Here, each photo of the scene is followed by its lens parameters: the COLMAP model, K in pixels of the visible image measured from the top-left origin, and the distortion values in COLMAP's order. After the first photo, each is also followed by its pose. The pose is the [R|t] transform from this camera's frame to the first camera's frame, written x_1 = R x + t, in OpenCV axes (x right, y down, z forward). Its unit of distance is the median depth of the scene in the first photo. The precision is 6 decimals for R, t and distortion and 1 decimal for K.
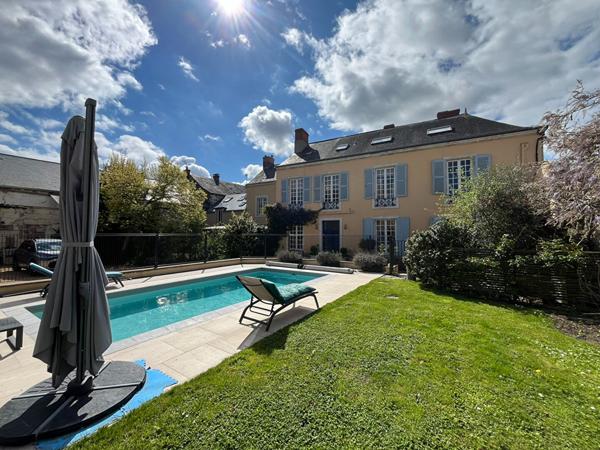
lens RADIAL K [[246.0, 0, 301.6], [0, 246.0, 227.5], [0, 0, 1]] dist [-0.017256, 0.001690]
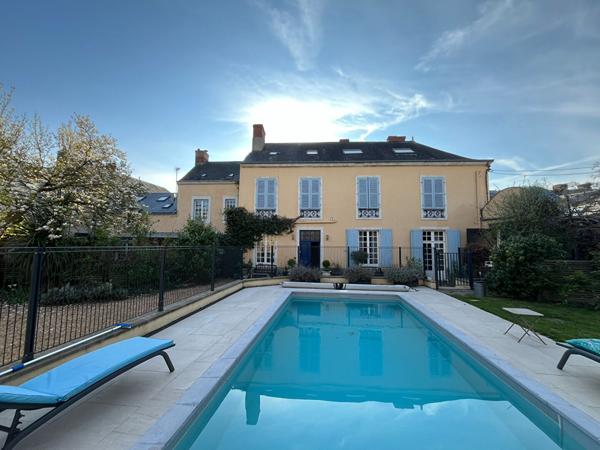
lens RADIAL K [[246.0, 0, 302.3], [0, 246.0, 222.2], [0, 0, 1]] dist [-0.017256, 0.001690]
pose [[0.900397, 0.037191, 0.433478, -0.299209], [-0.012269, 0.998114, -0.060151, -0.002889], [-0.434897, 0.048841, 0.899155, 0.196137]]
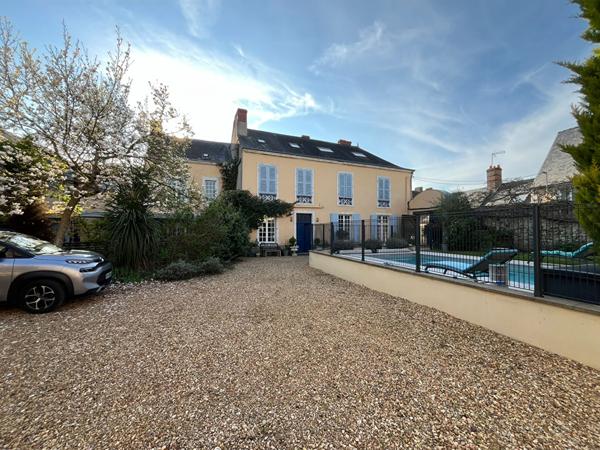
lens RADIAL K [[246.0, 0, 302.5], [0, 246.0, 225.0], [0, 0, 1]] dist [-0.017256, 0.001690]
pose [[0.609272, 0.010759, 0.792889, -0.738834], [-0.014289, 0.999895, -0.002588, 0.025125], [-0.792833, -0.009753, 0.609361, 0.345495]]
